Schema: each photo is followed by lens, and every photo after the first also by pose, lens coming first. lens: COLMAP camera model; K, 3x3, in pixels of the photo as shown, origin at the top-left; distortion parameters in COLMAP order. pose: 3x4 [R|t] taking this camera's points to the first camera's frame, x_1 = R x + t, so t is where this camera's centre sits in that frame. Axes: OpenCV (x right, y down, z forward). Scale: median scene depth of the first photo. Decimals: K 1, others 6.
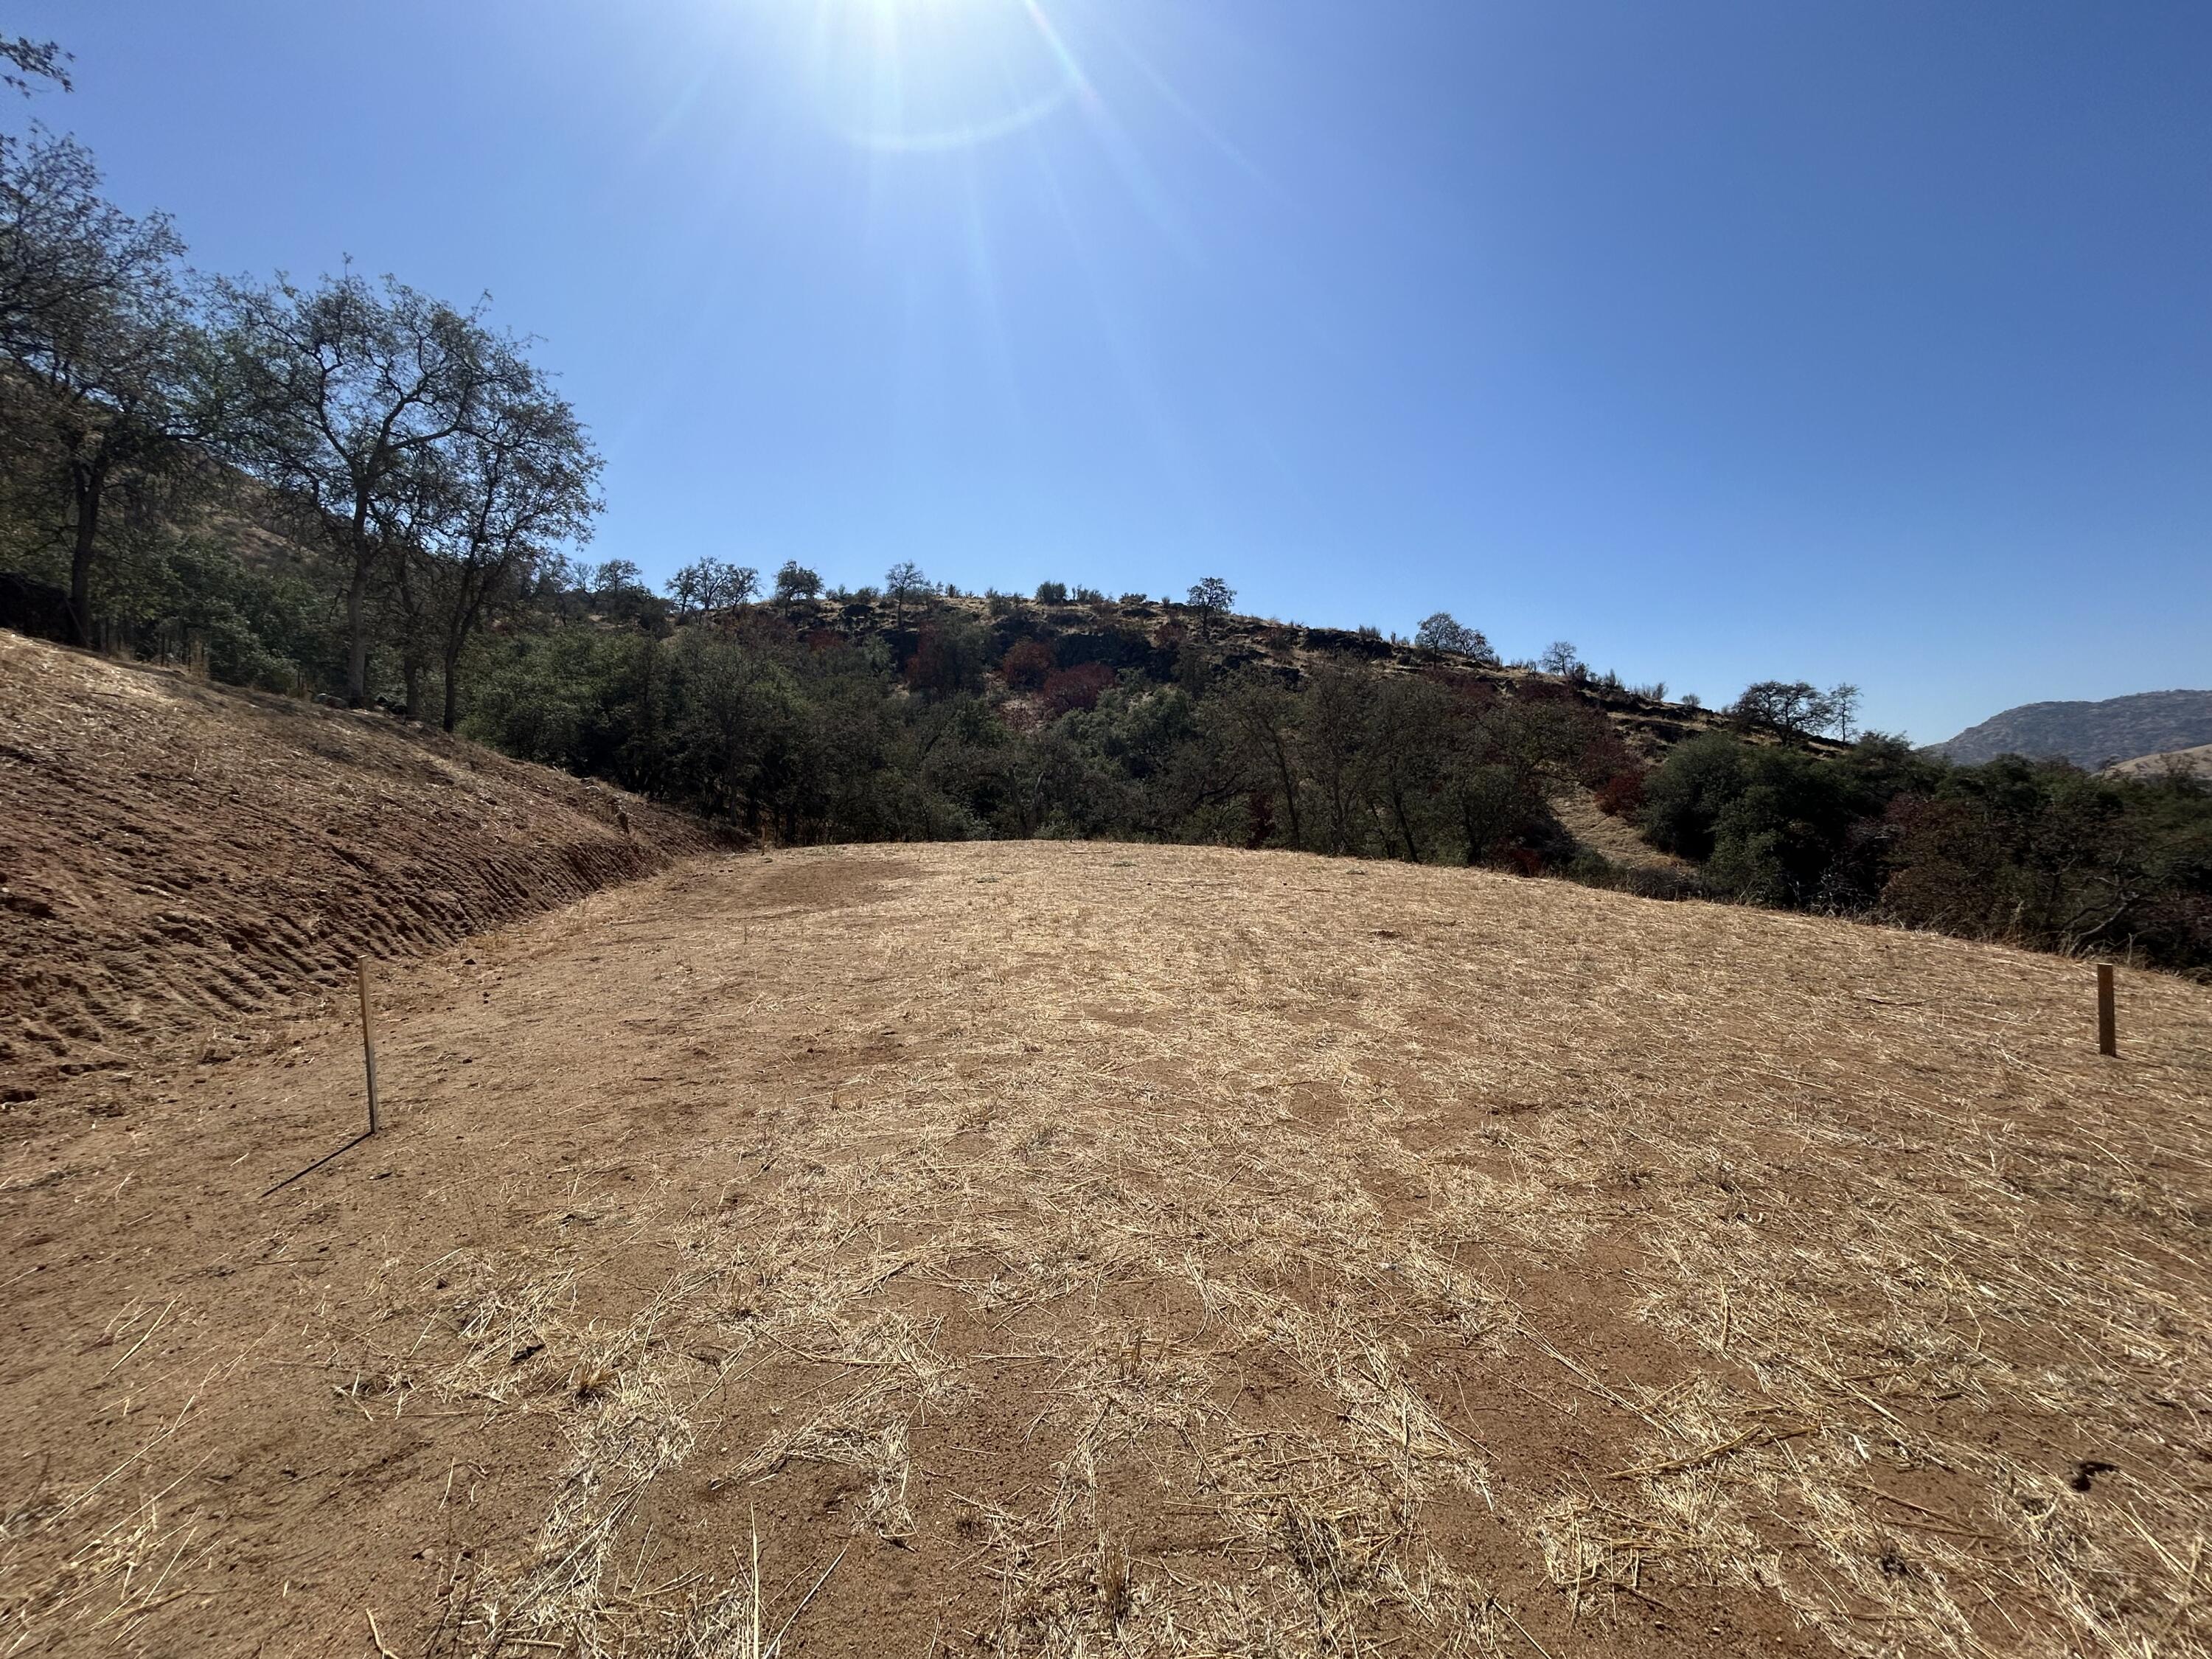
lens RADIAL K [[897.1, 0, 1102.8], [0, 897.1, 828.8], [0, 0, 1]] dist [-0.000623, 0.000380]
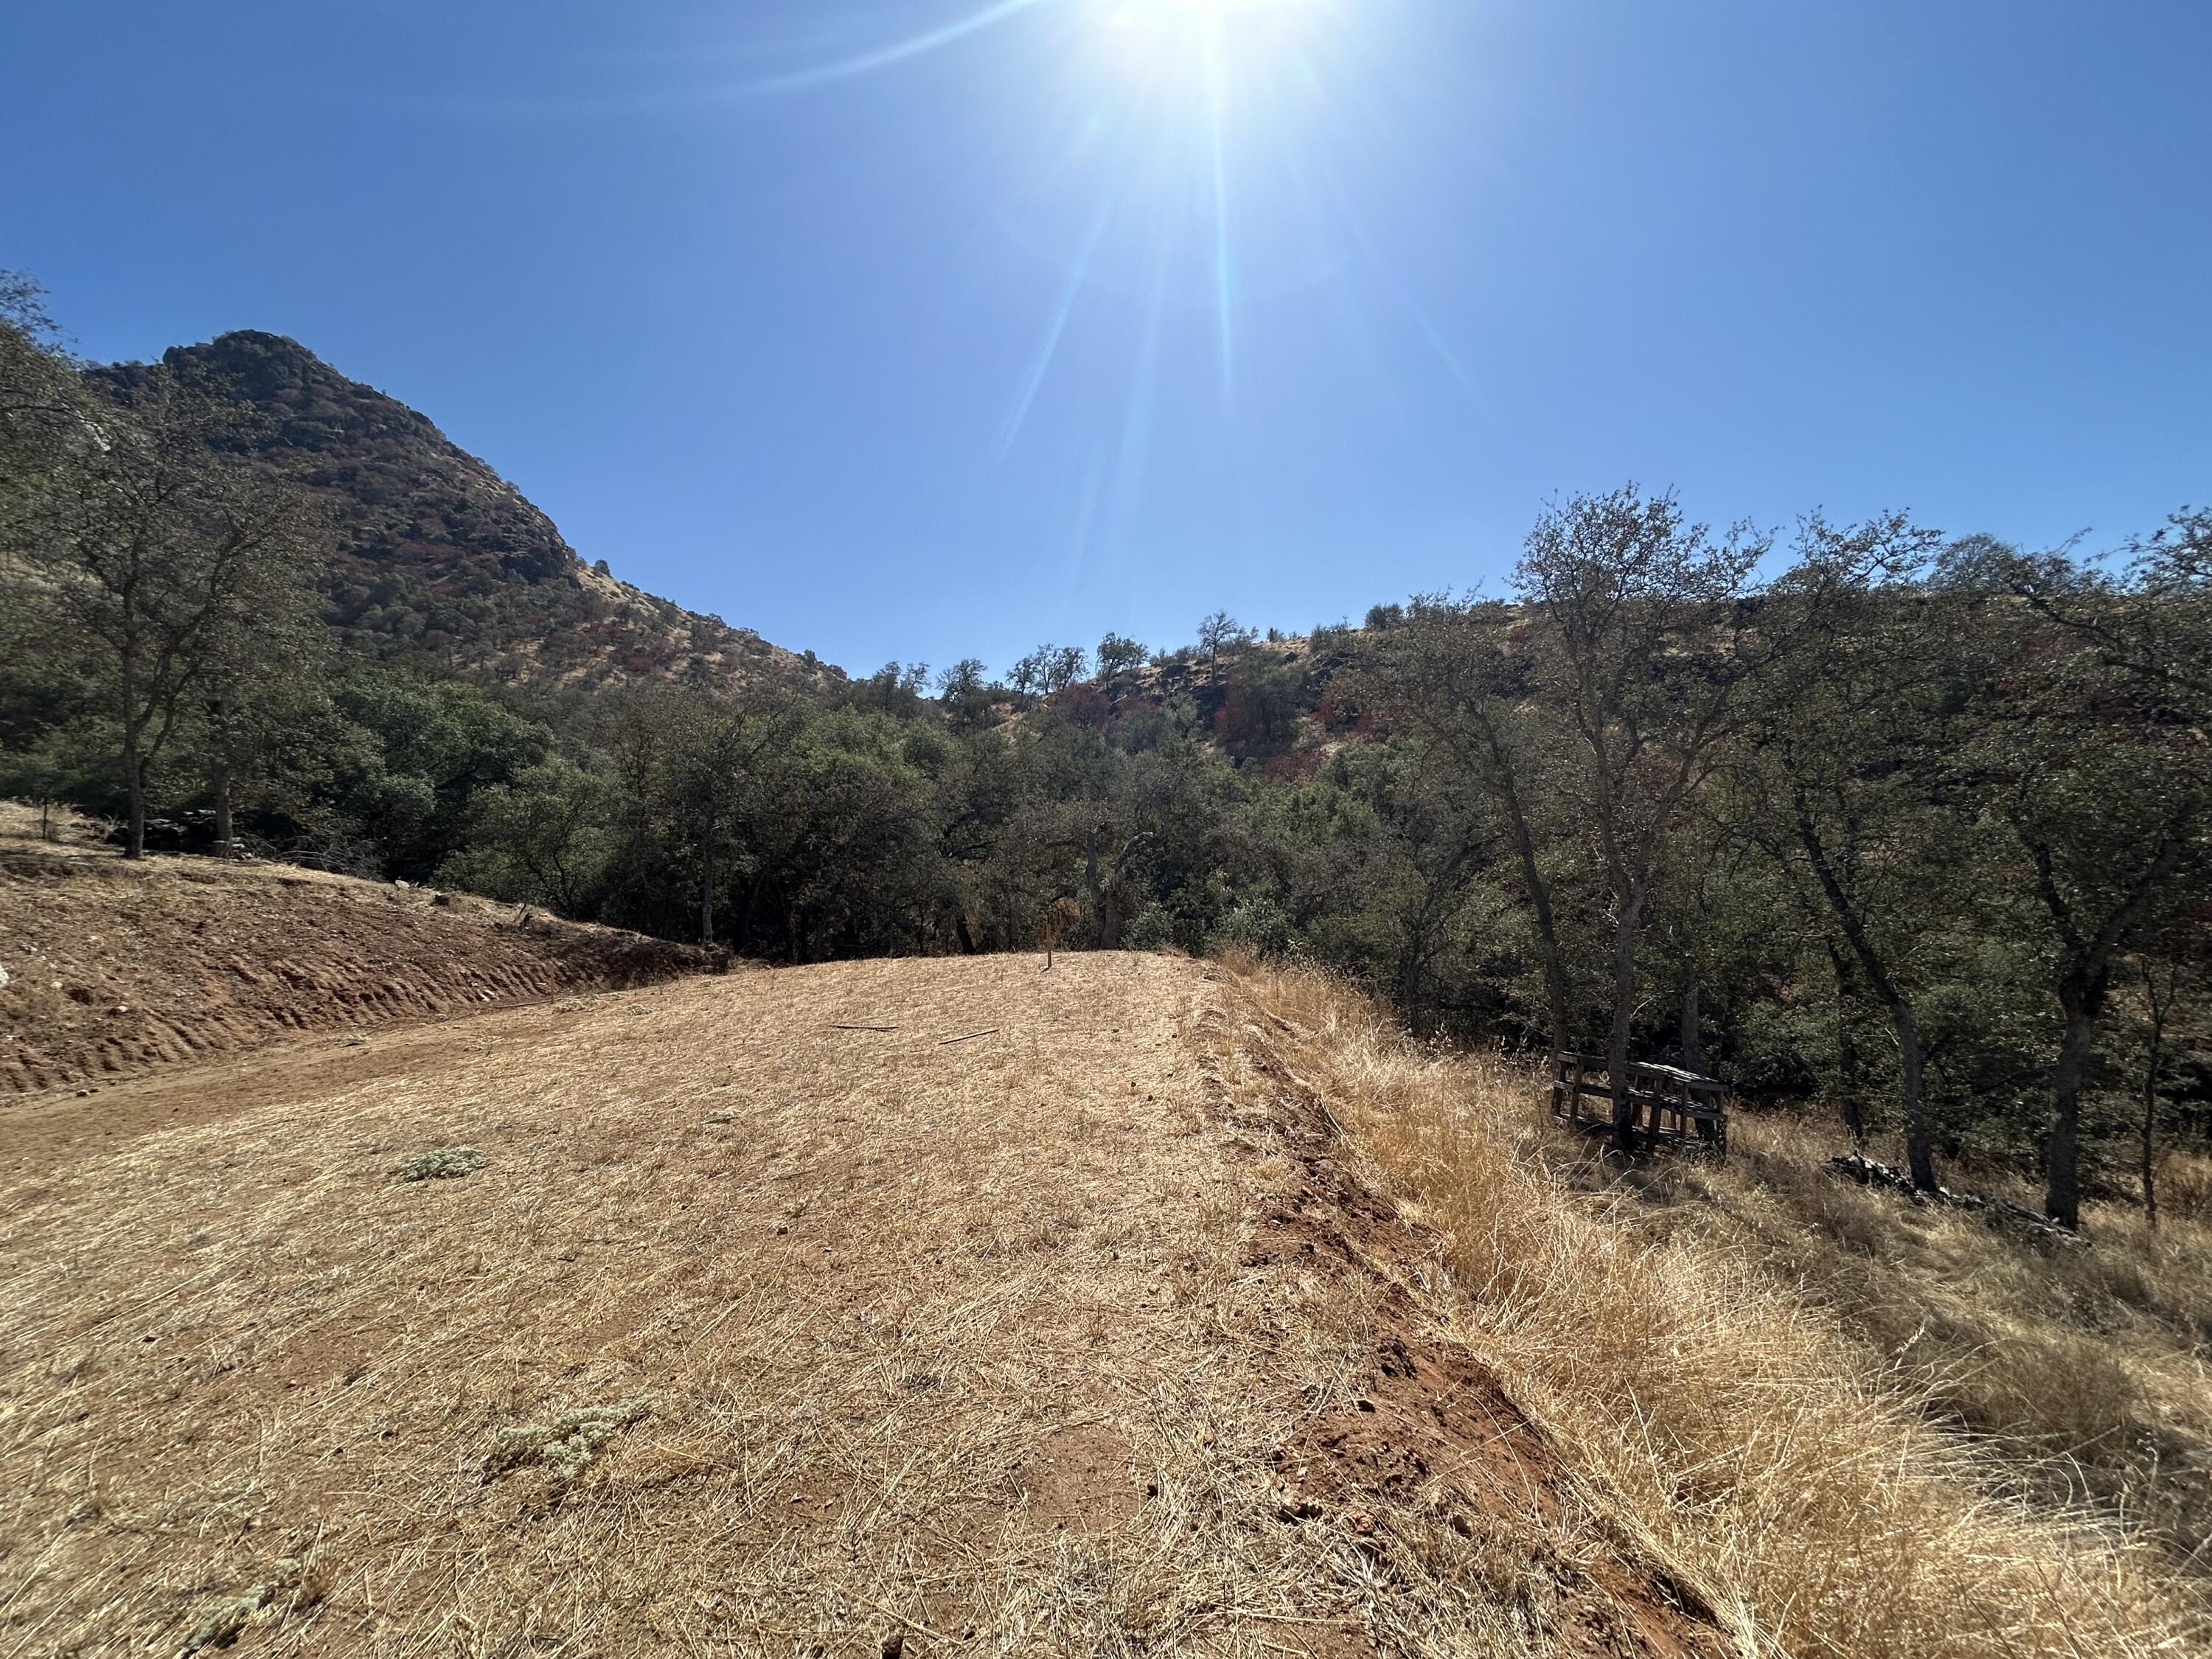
lens RADIAL K [[897.1, 0, 1098.0], [0, 897.1, 829.8], [0, 0, 1]] dist [-0.000623, 0.000380]
pose [[0.902078, -0.077702, -0.424520, 0.059943], [0.049219, 0.995763, -0.077671, -0.006171], [0.428757, 0.049171, 0.902081, 0.141100]]
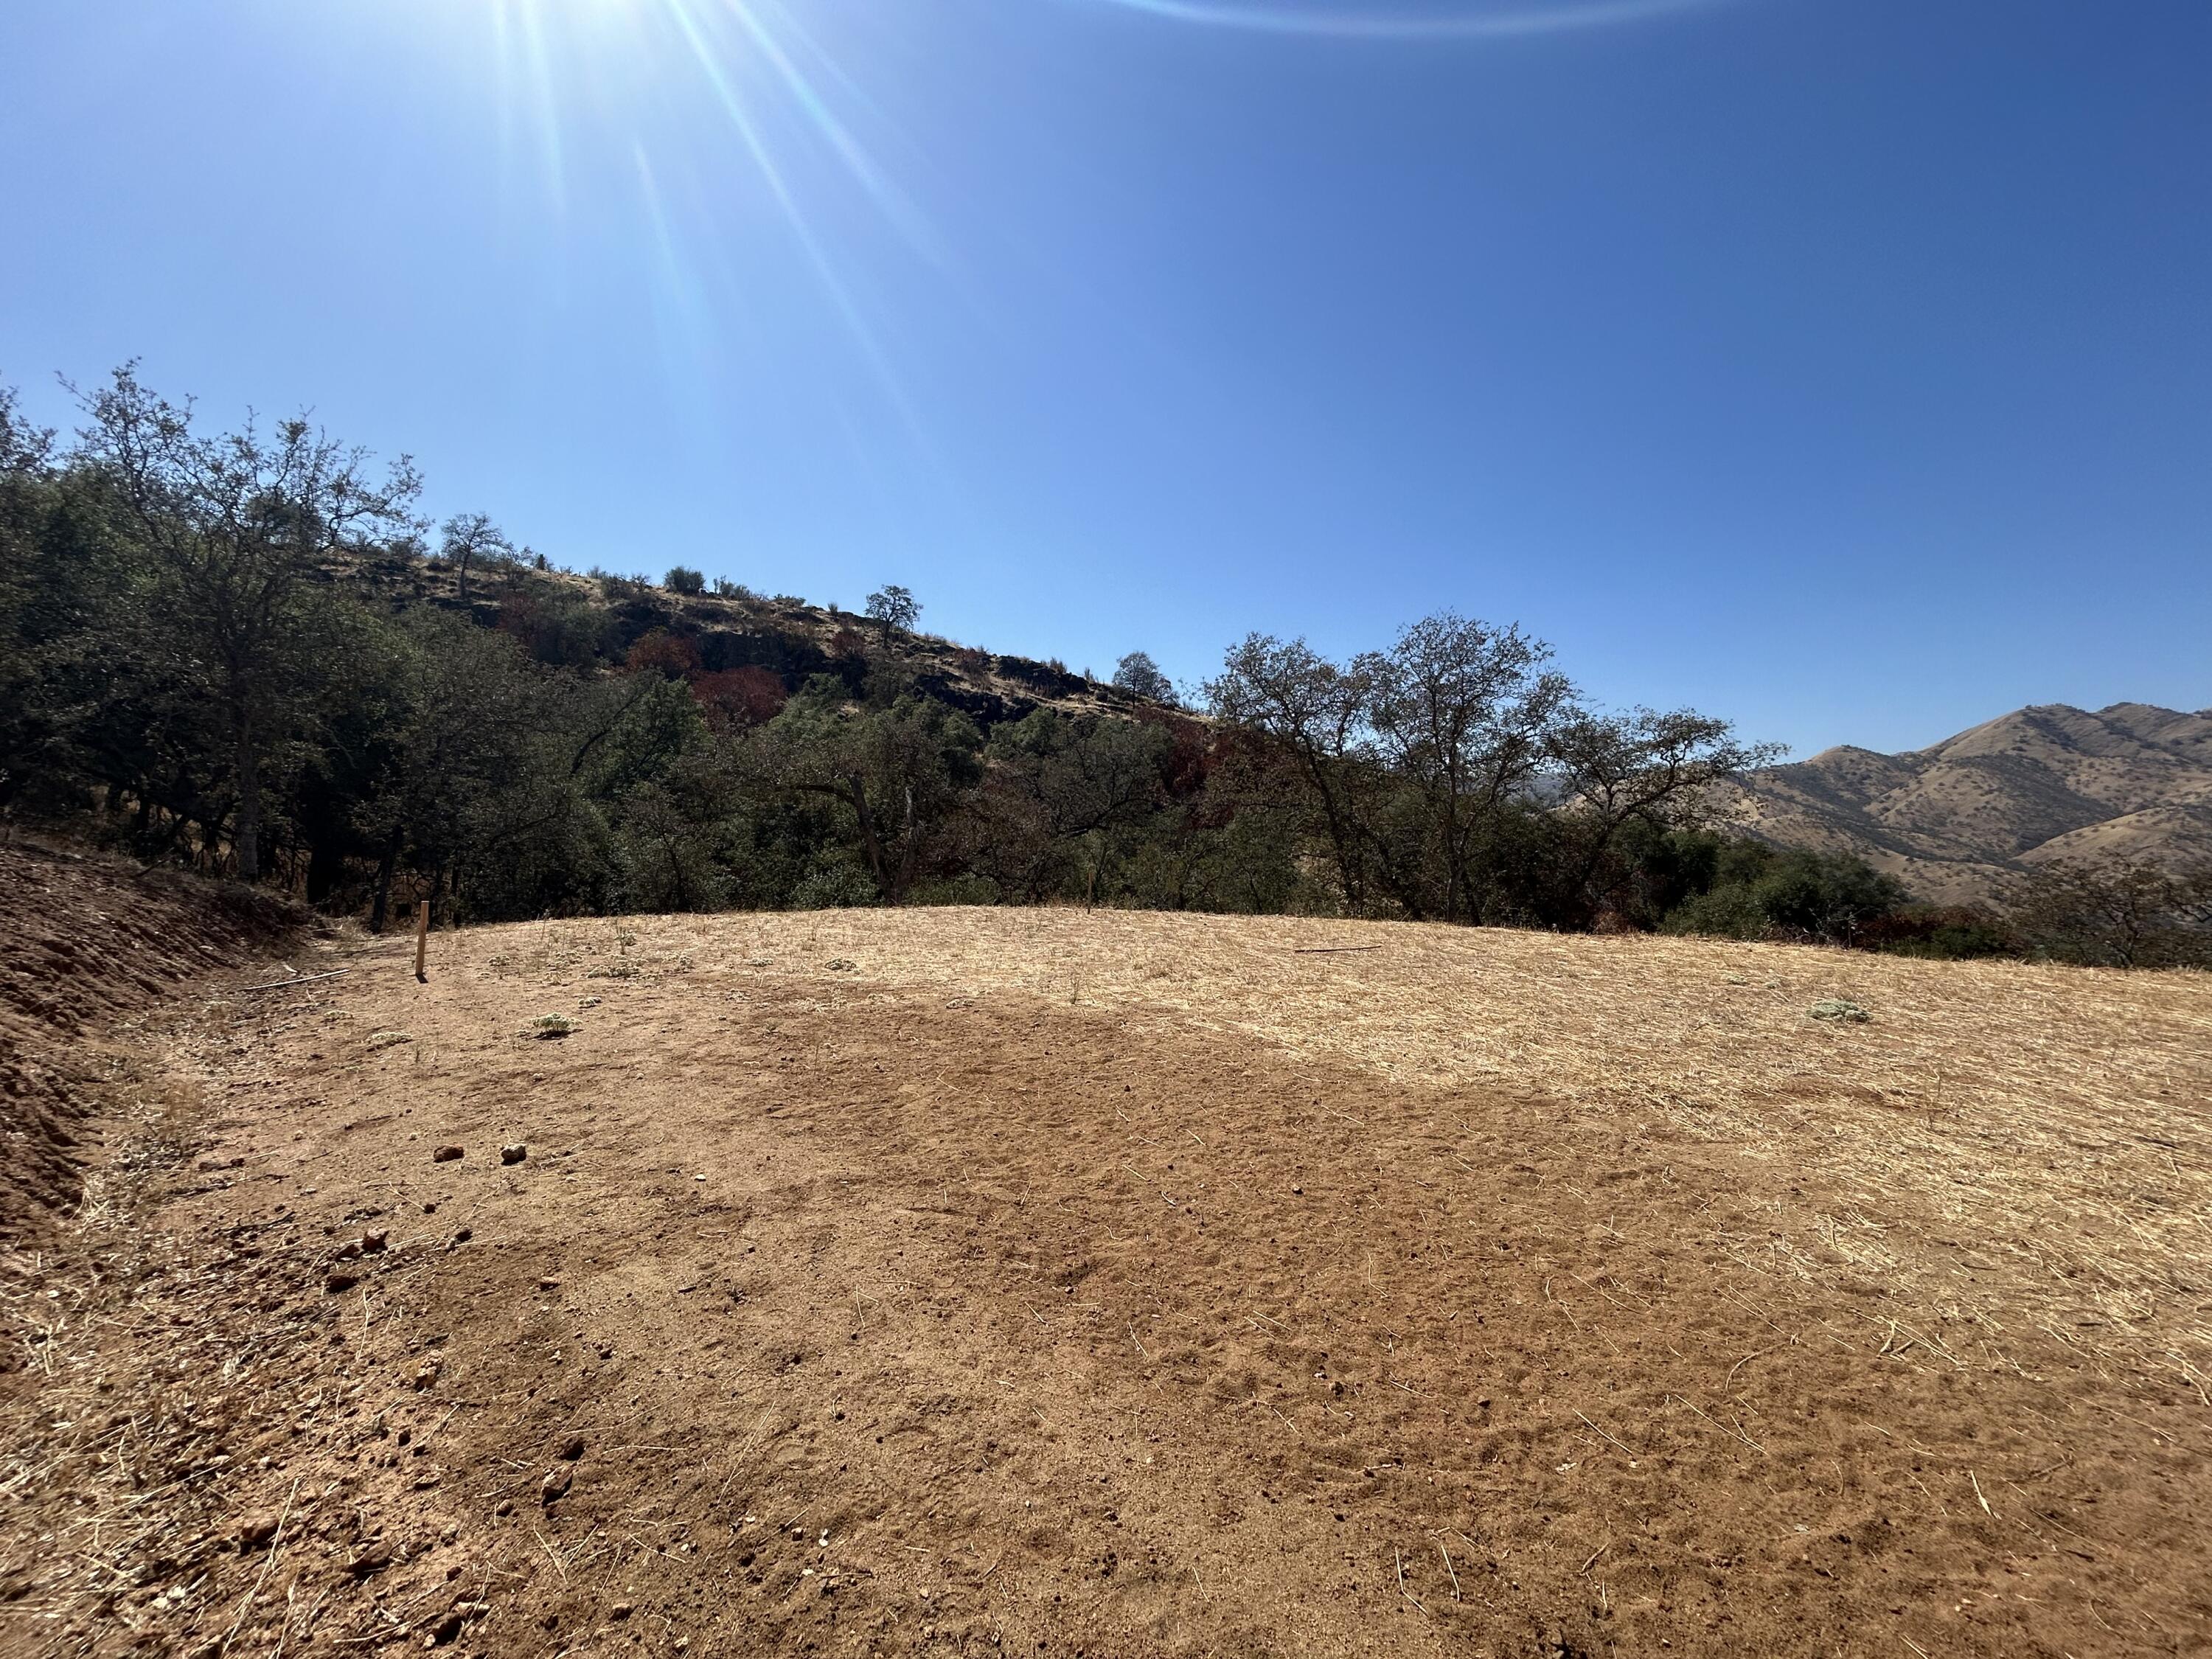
lens RADIAL K [[897.1, 0, 1109.4], [0, 897.1, 835.4], [0, 0, 1]] dist [-0.000623, 0.000380]
pose [[0.903482, 0.019005, 0.428204, -0.068990], [-0.003791, 0.999332, -0.036354, -0.003215], [-0.428608, 0.031222, 0.902951, 0.127506]]
